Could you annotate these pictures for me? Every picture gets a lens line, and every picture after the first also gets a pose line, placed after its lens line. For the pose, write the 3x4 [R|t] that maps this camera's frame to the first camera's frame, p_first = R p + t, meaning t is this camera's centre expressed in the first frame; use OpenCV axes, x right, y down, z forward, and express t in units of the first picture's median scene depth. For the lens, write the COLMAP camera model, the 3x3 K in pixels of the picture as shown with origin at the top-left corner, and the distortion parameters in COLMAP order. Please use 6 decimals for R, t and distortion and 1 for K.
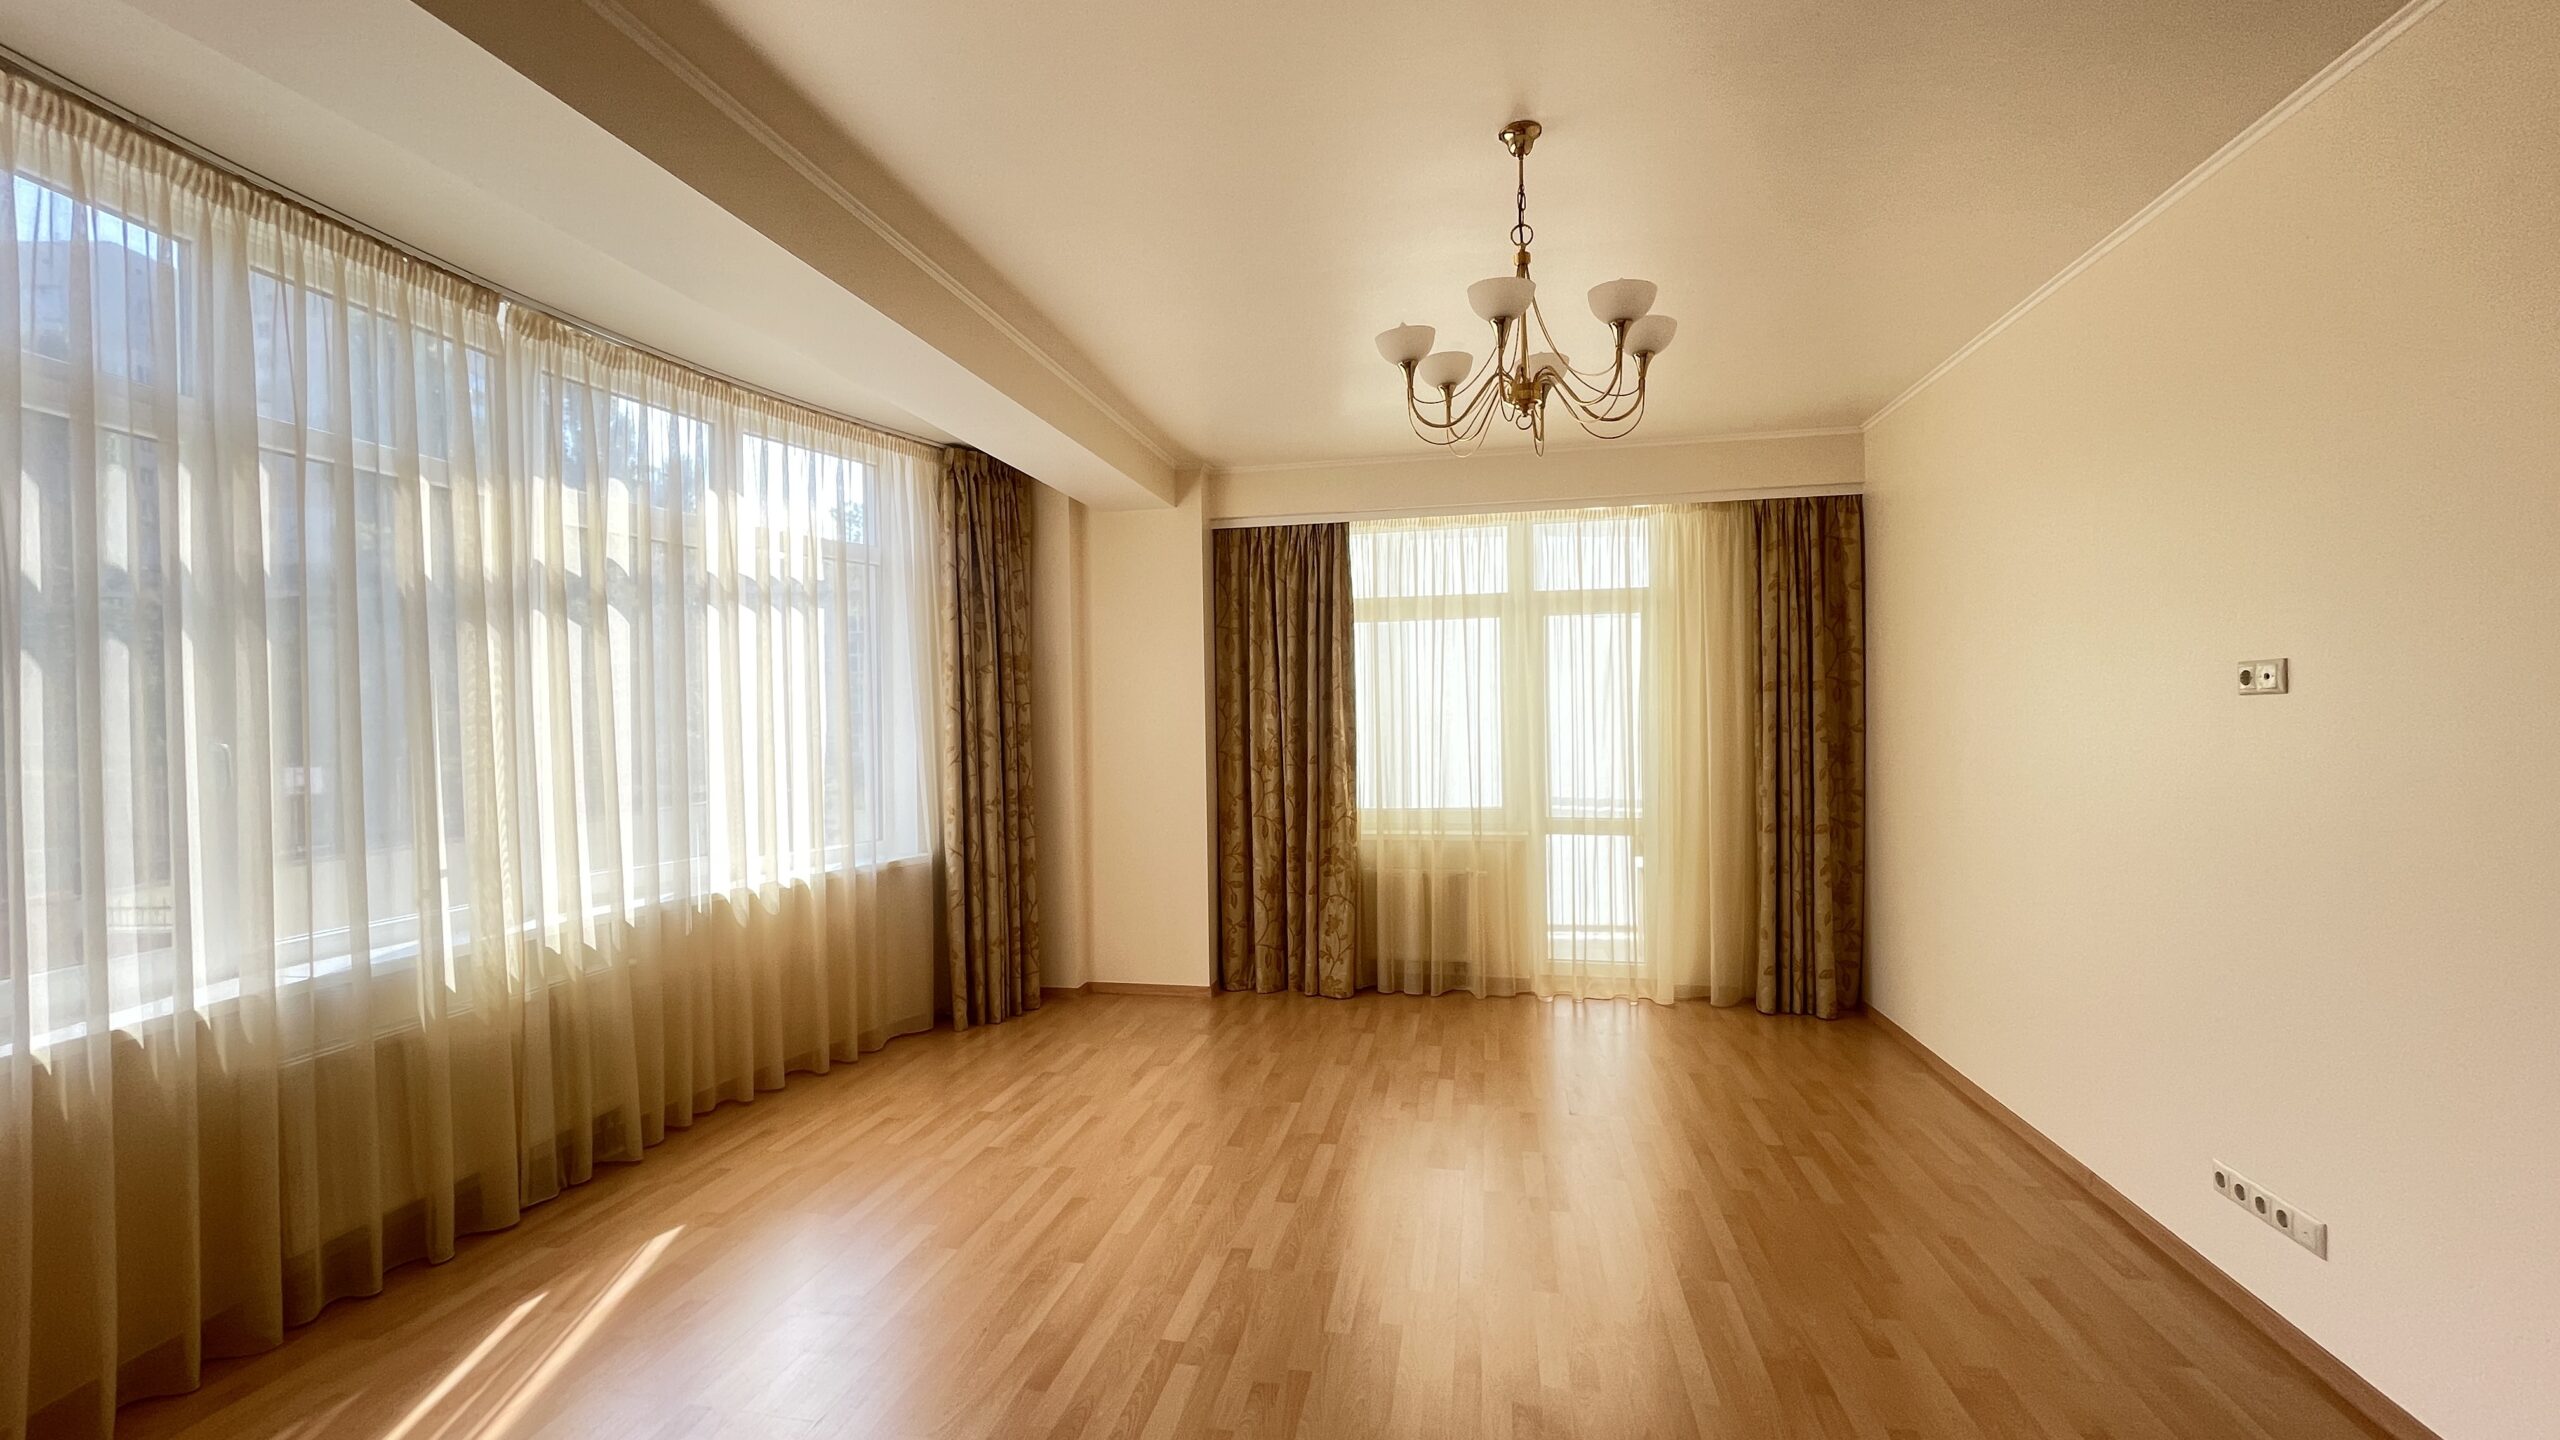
lens RADIAL K [[1037.2, 0, 1280.0], [0, 1037.2, 720.0], [0, 0, 1]] dist [0.000117, -0.000383]
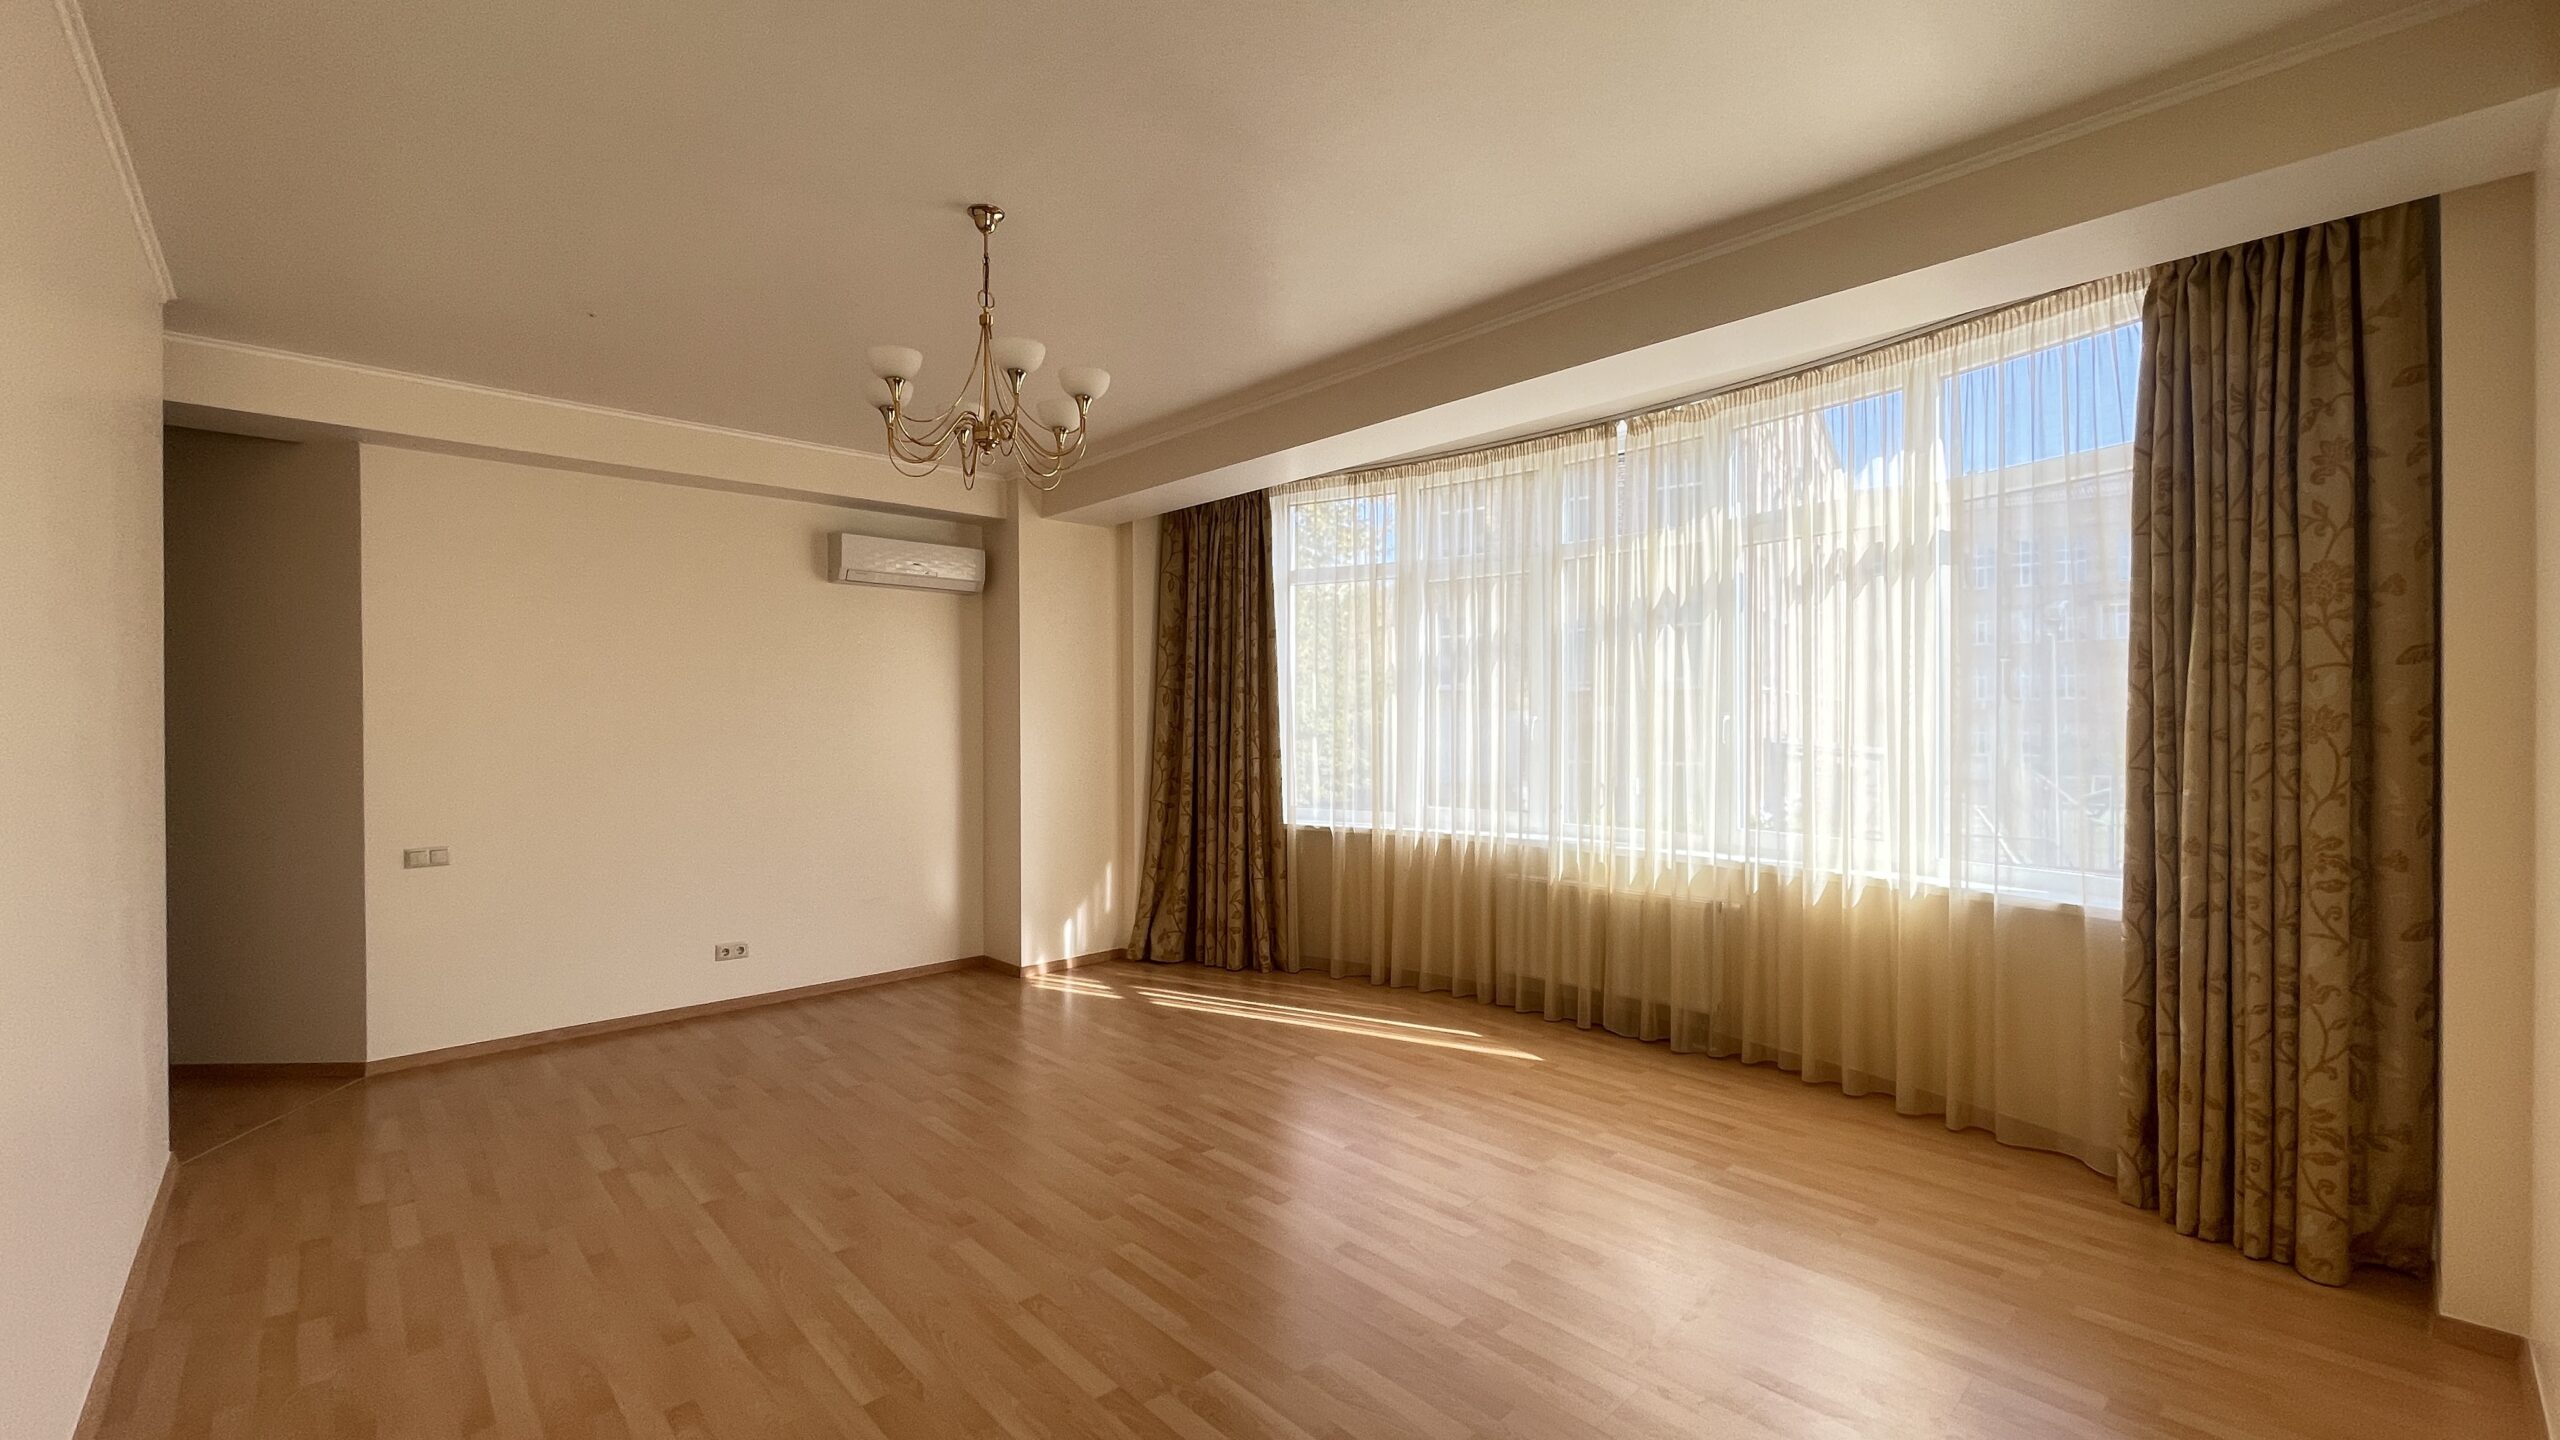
lens RADIAL K [[1031.1, 0, 1266.7], [0, 1031.1, 724.4], [0, 0, 1]] dist [0.000448, -0.000070]
pose [[-0.590206, 0.020737, -0.806987, 0.471937], [0.011606, 0.999785, 0.017203, -0.002298], [0.807170, 0.000788, -0.590319, 0.920860]]
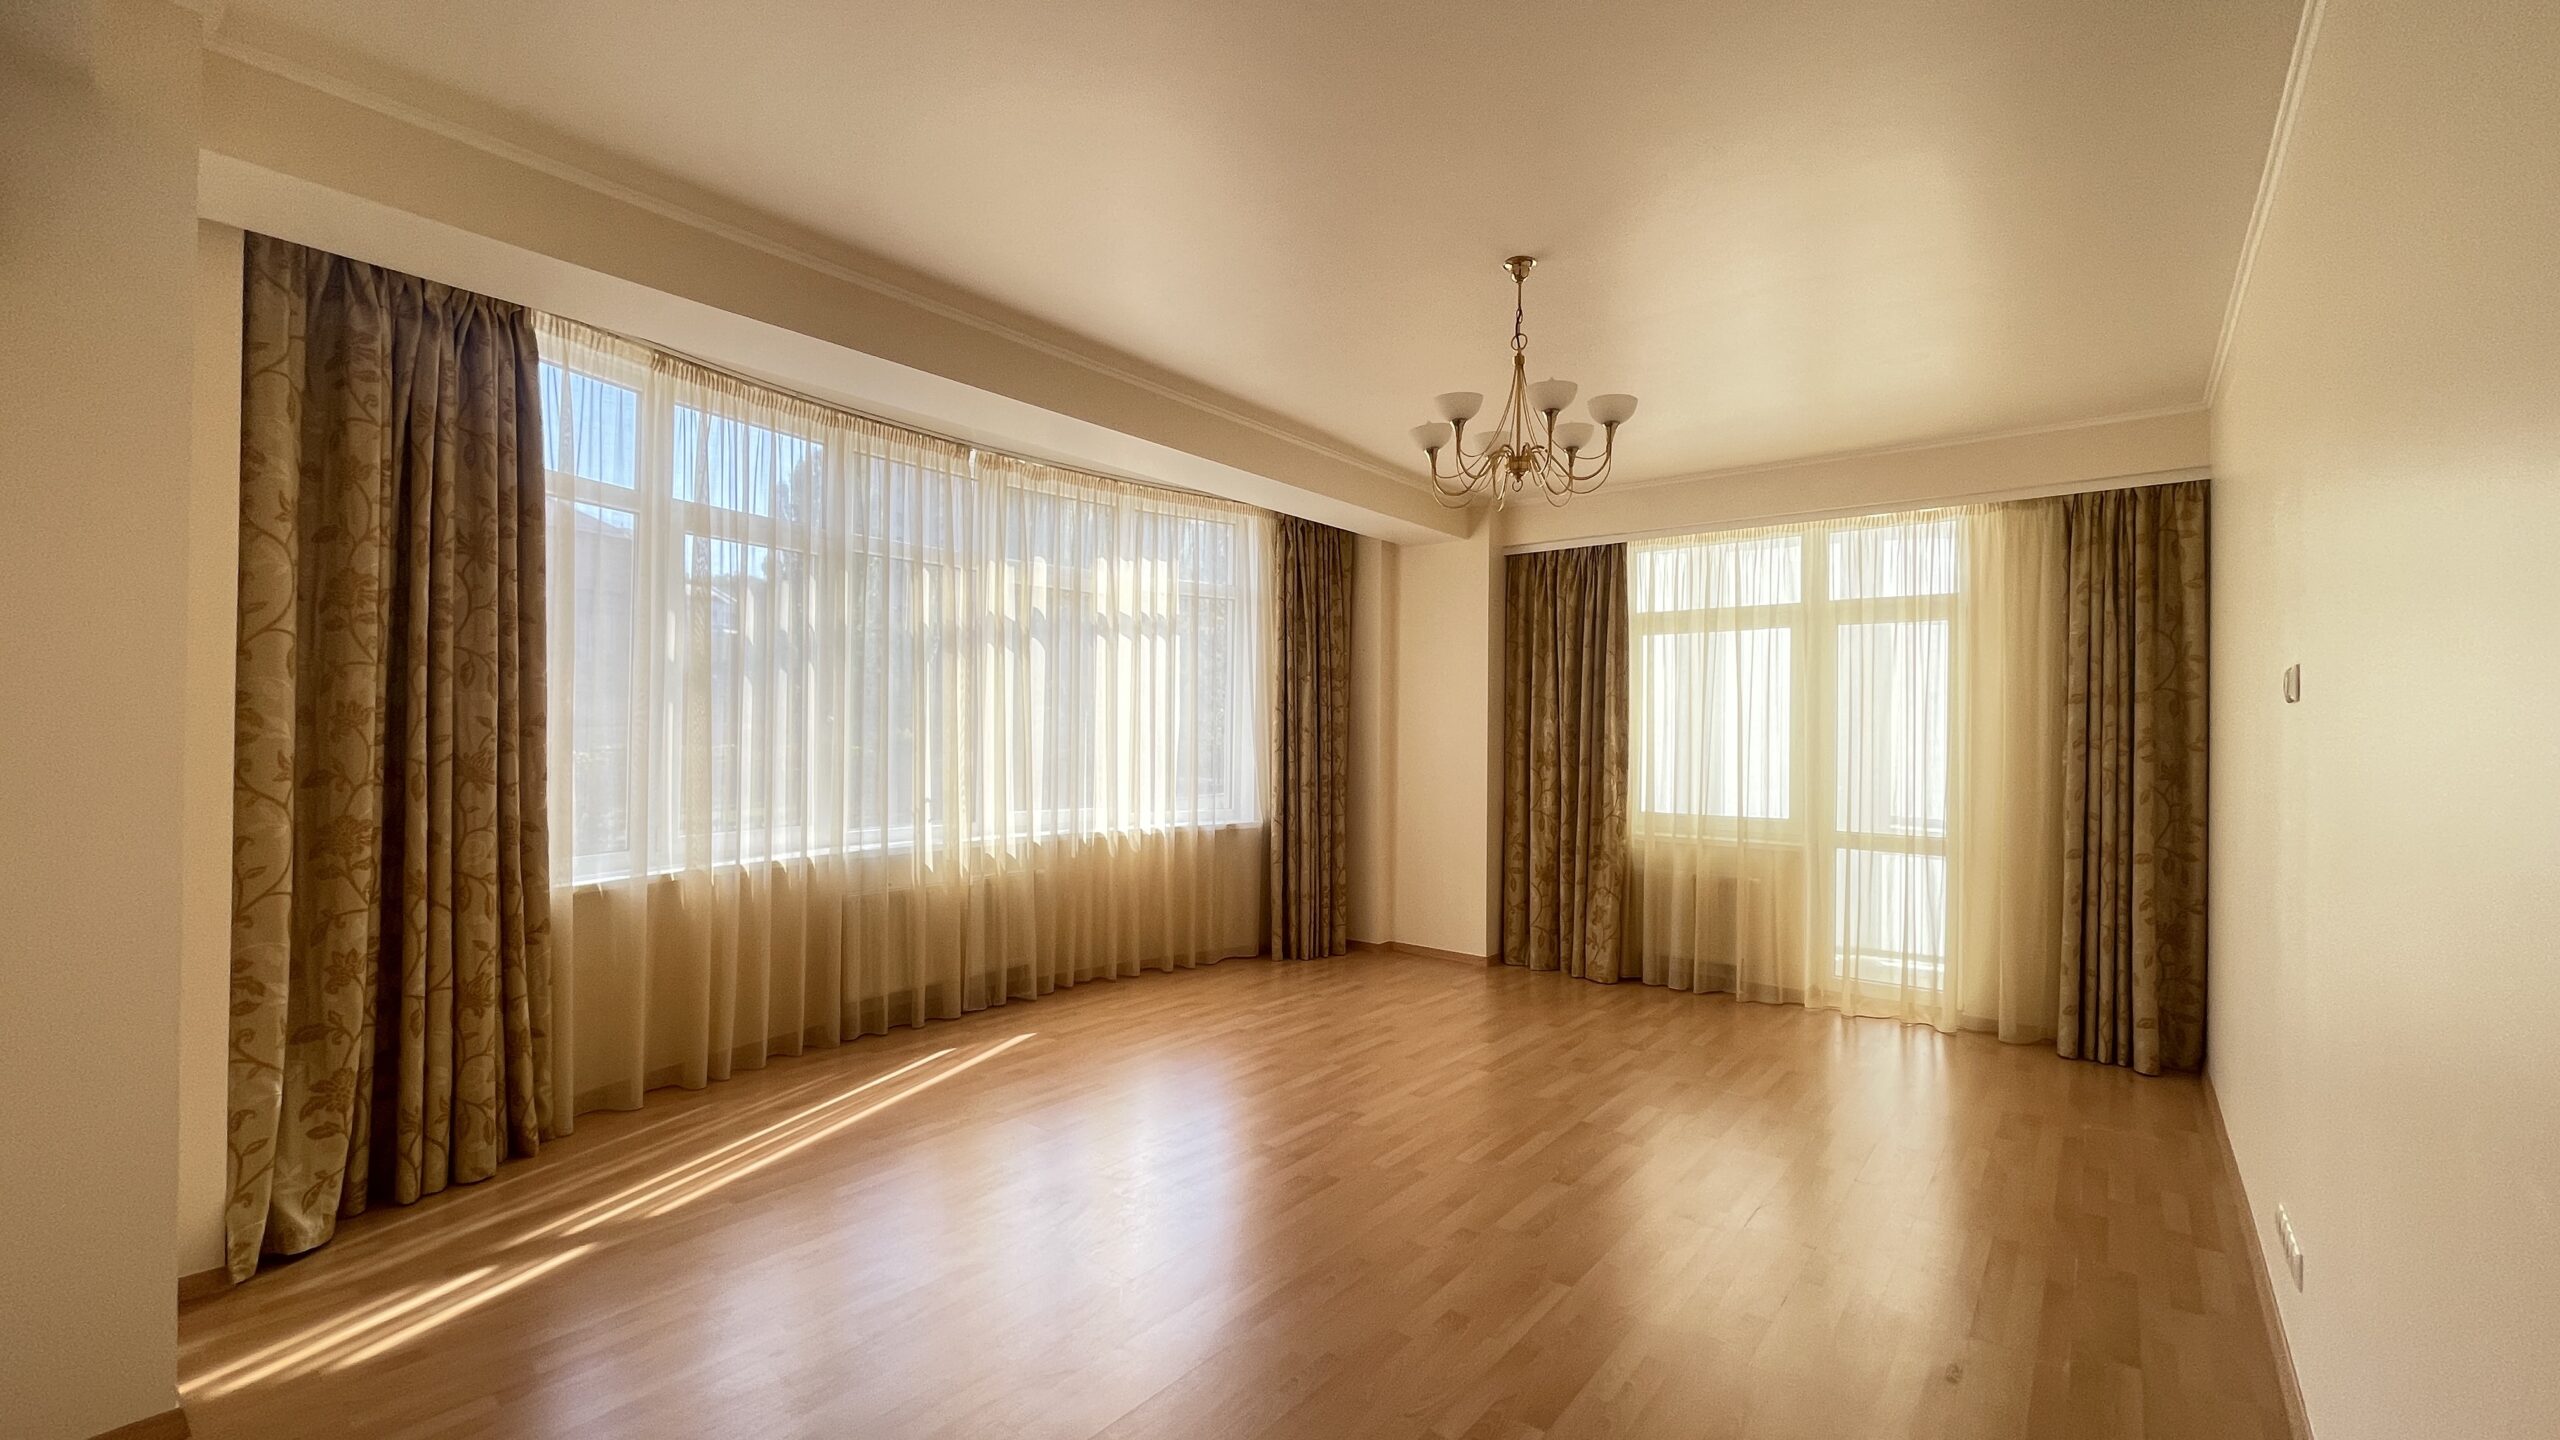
lens RADIAL K [[1043.0, 0, 1280.0], [0, 1043.0, 720.9], [0, 0, 1]] dist [0.001213, -0.000122]
pose [[0.886067, 0.019903, -0.463130, 0.275686], [-0.024688, 0.999686, -0.004271, 0.008398], [0.462900, 0.015218, 0.886280, -0.134717]]
